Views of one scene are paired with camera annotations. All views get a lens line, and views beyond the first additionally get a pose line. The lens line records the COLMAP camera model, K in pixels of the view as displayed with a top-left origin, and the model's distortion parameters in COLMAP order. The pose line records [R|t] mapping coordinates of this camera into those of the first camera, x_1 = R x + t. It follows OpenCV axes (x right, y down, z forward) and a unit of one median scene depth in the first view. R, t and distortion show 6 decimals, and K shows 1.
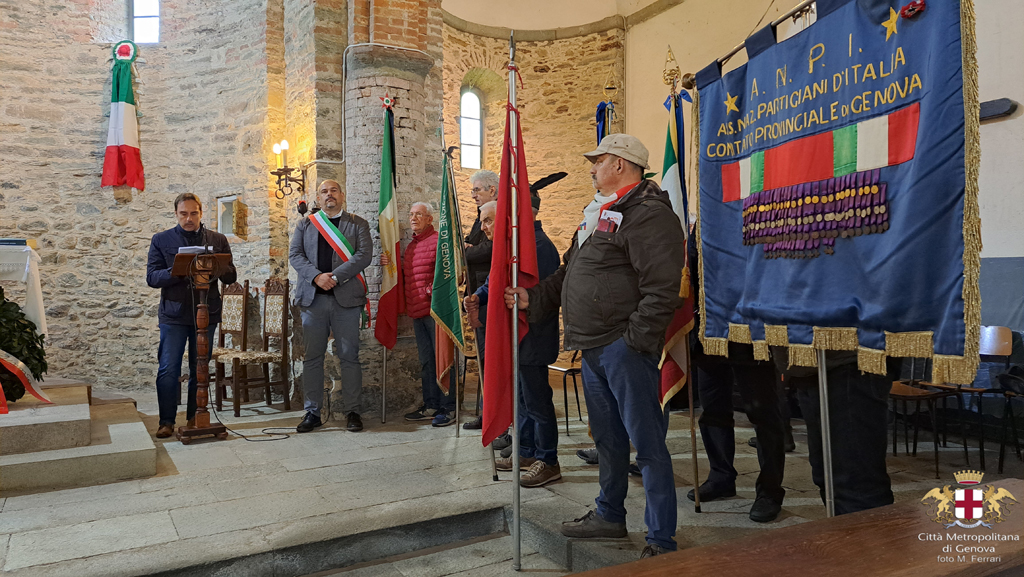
lens RADIAL K [[634.8, 0, 512.0], [0, 634.8, 288.5], [0, 0, 1]] dist [0.075916, -0.052057]
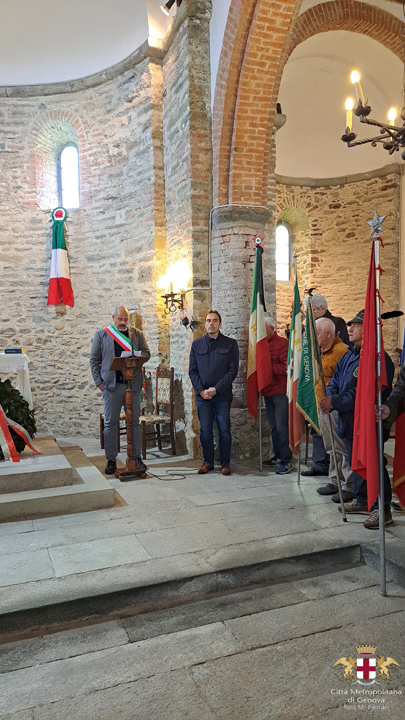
lens RADIAL K [[446.3, 0, 202.5], [0, 446.3, 360.0], [0, 0, 1]] dist [0.075916, -0.052057]
pose [[0.992083, -0.006463, -0.125417, -0.142170], [0.012315, 0.998868, 0.045940, -0.074326], [0.124978, -0.047121, 0.991040, -0.017217]]
